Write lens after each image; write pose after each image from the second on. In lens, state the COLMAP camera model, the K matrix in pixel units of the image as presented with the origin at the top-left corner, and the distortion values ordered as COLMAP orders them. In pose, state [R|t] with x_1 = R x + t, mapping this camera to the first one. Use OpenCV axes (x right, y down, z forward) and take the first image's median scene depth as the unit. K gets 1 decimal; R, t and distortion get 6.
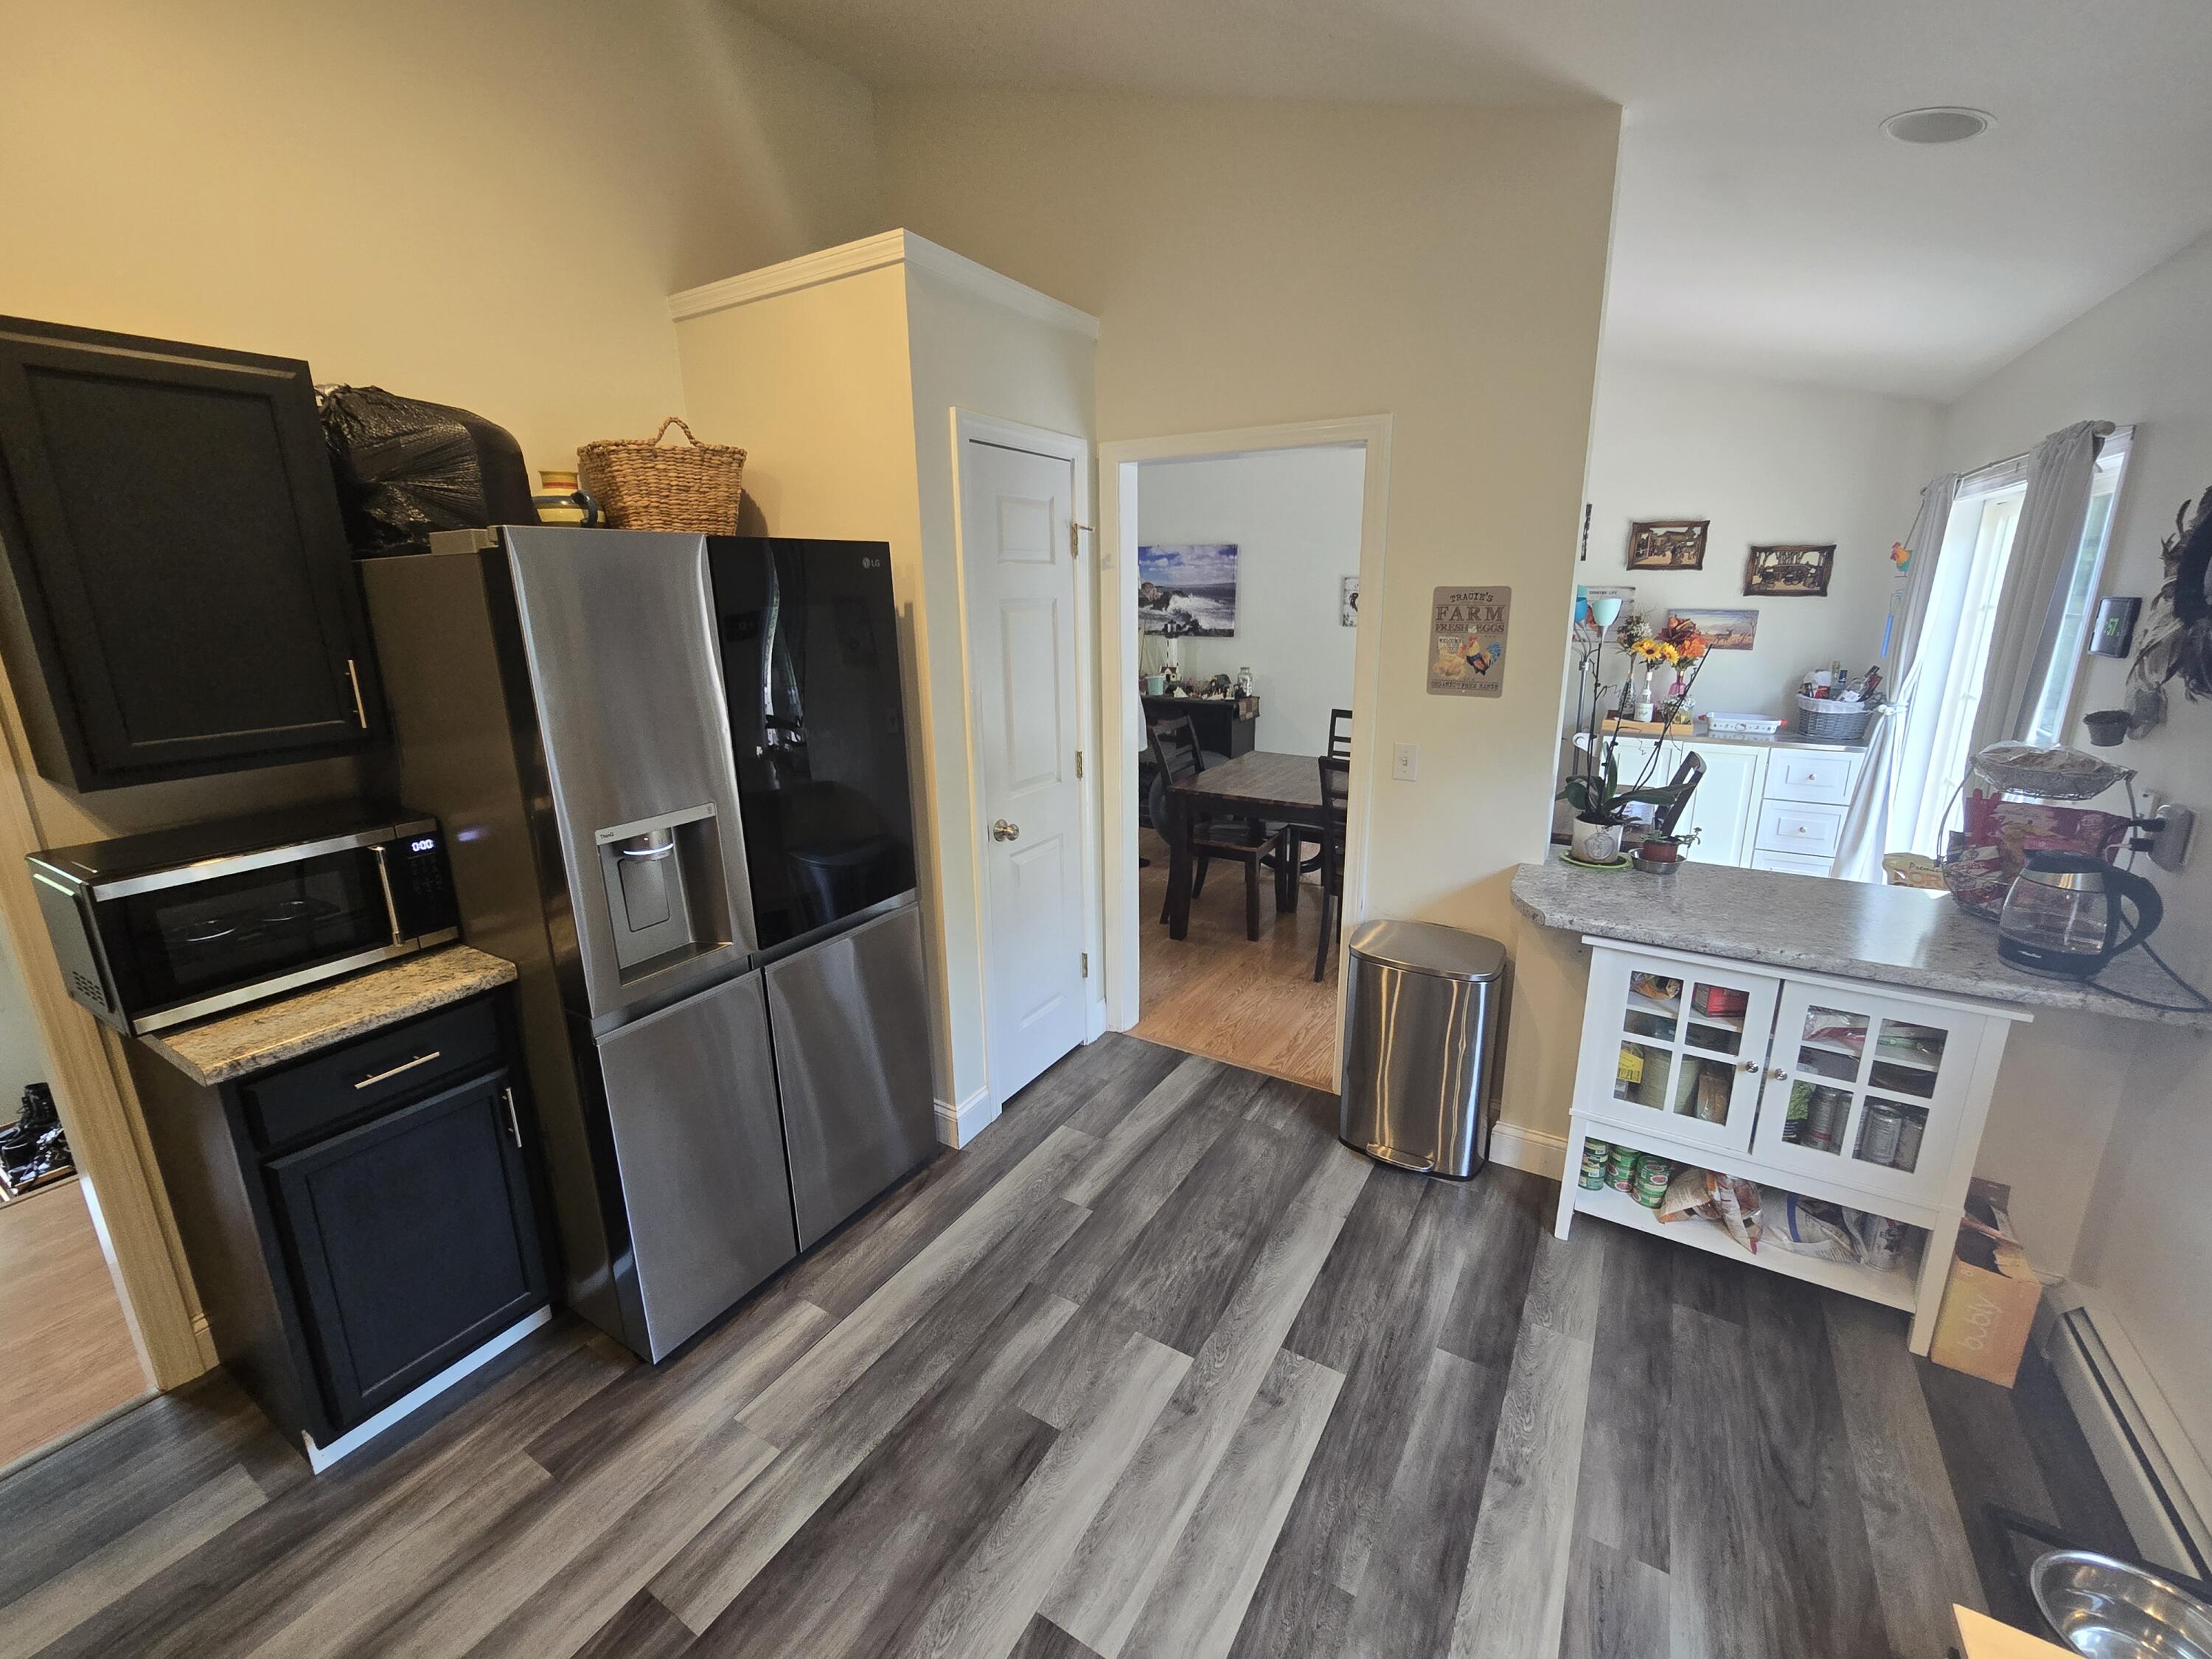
lens RADIAL K [[920.2, 0, 1106.7], [0, 920.2, 820.3], [0, 0, 1]] dist [-0.000023, 0.001121]
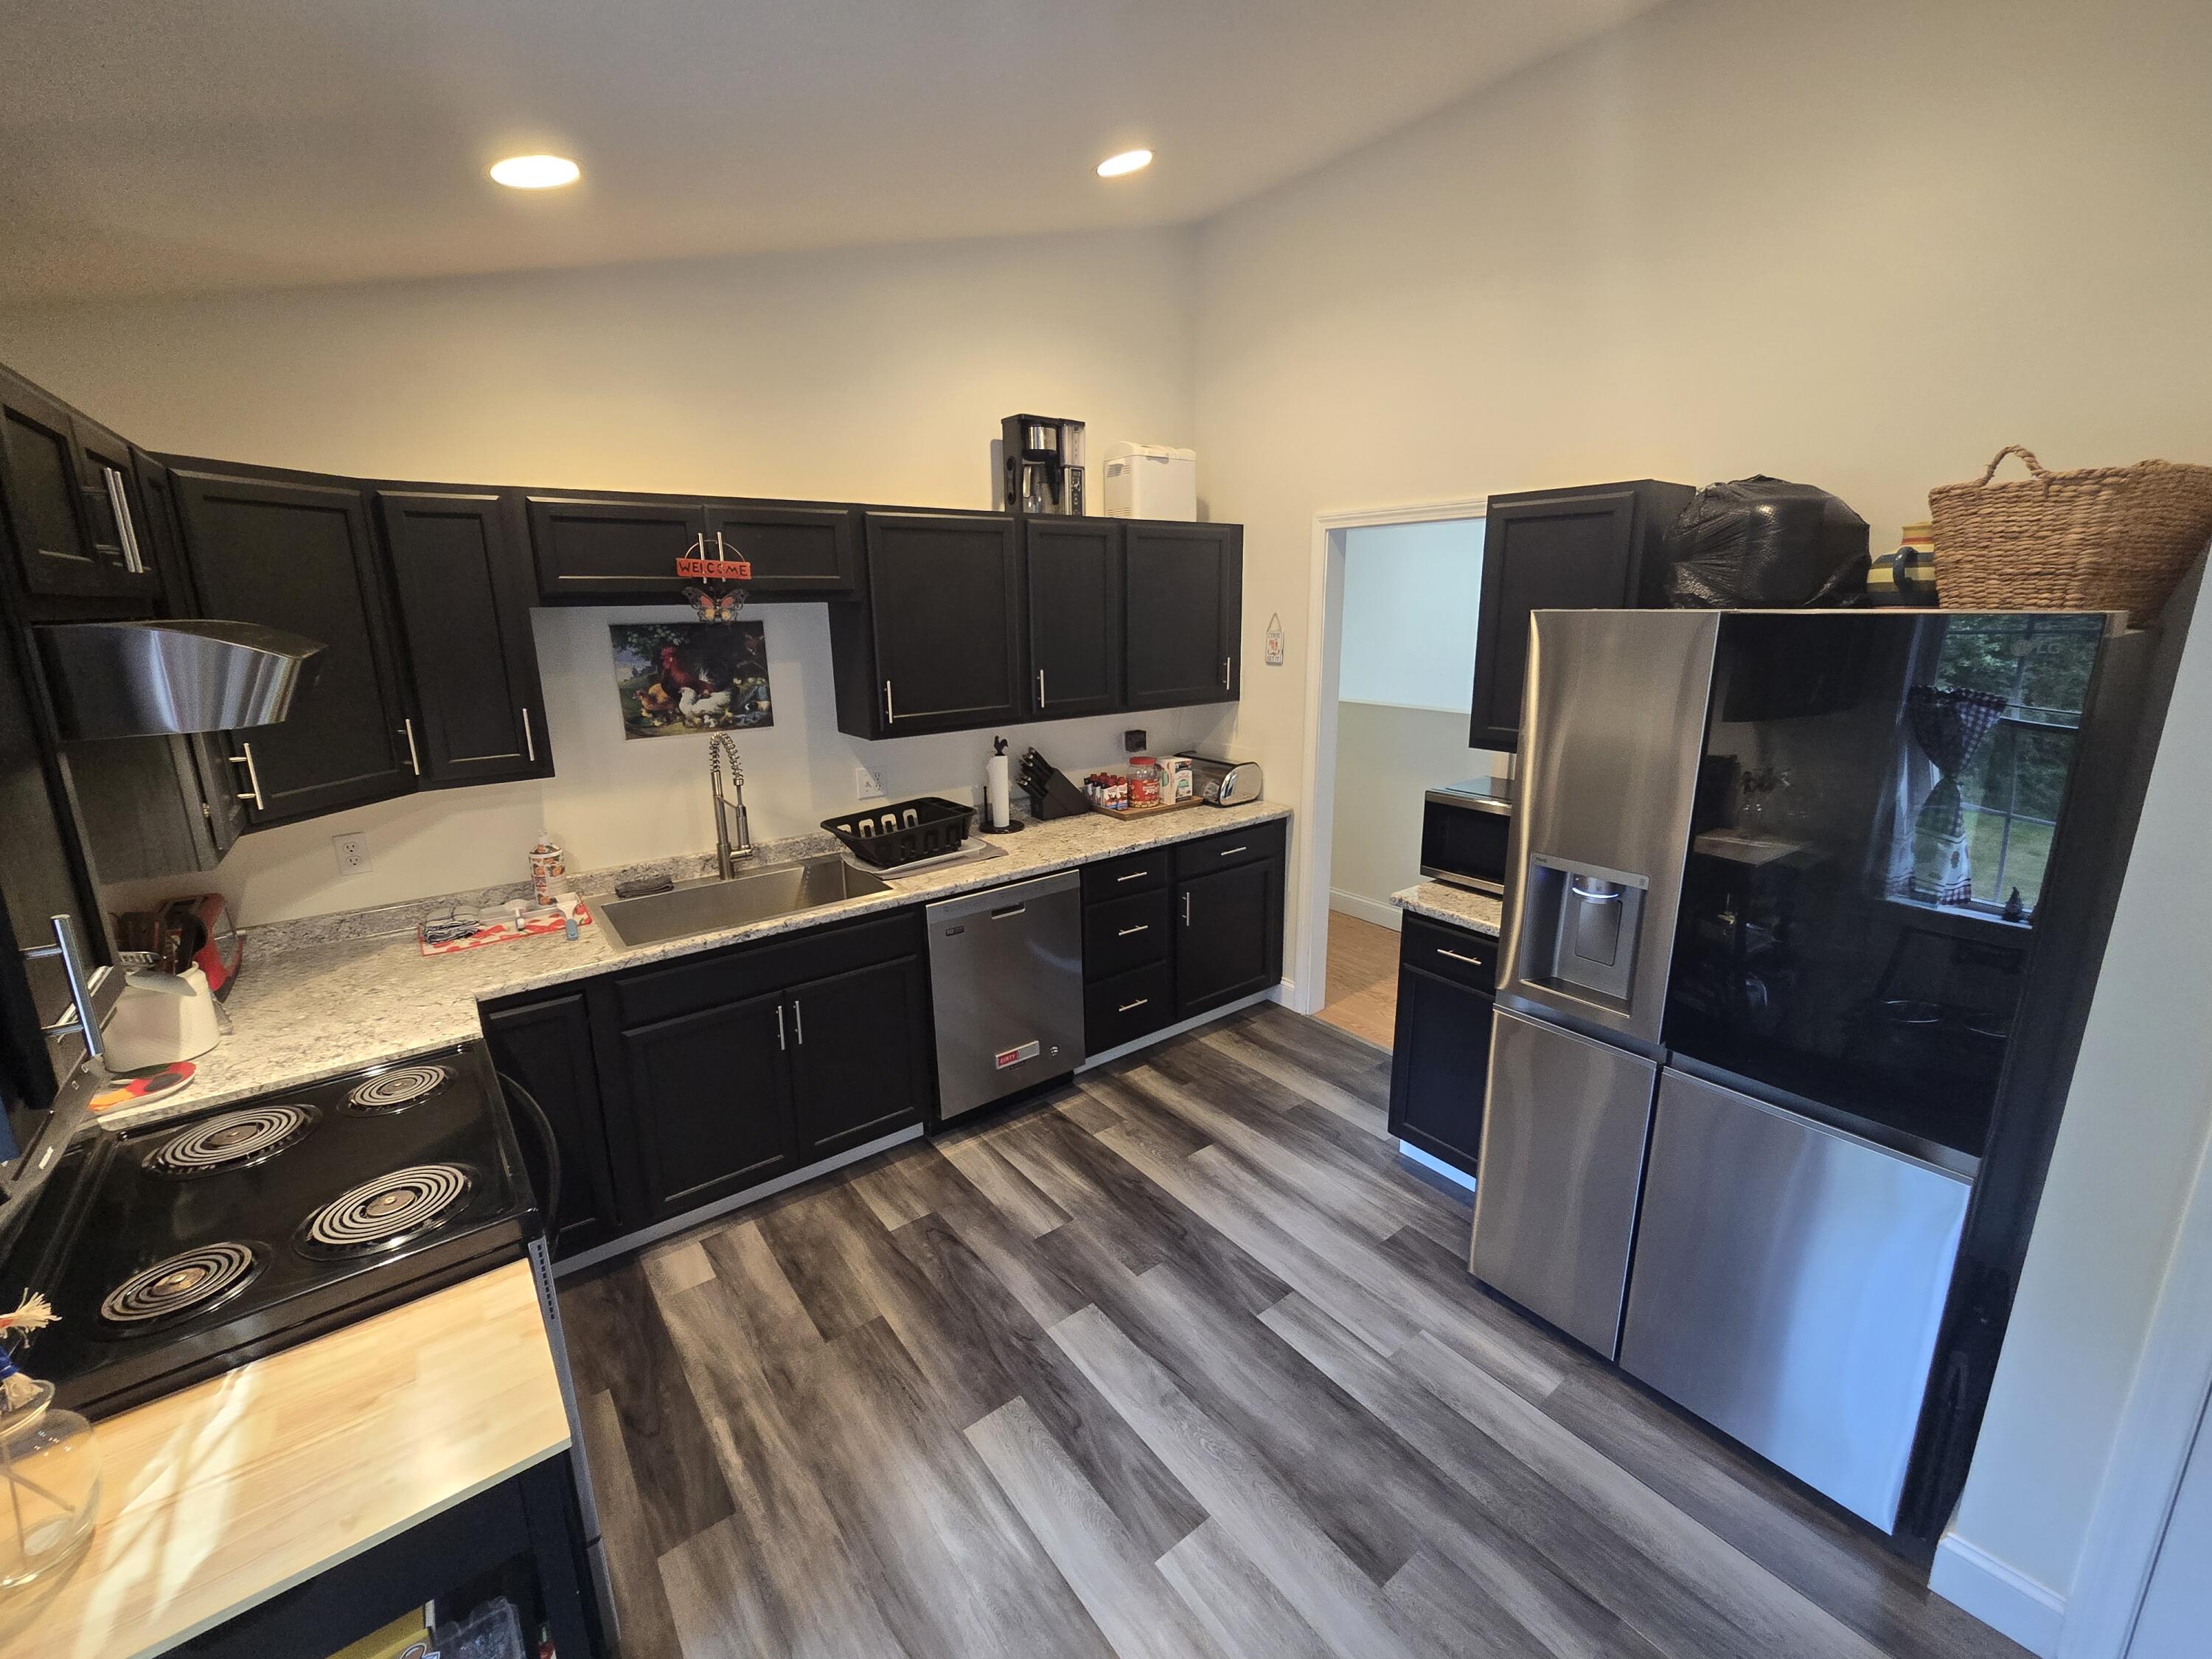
lens RADIAL K [[920.2, 0, 1122.9], [0, 920.2, 818.5], [0, 0, 1]] dist [-0.000023, 0.001121]
pose [[-0.356240, 0.234525, -0.904484, 0.686349], [-0.221084, 0.919348, 0.325455, -0.285221], [0.907863, 0.315907, -0.275659, 0.763227]]
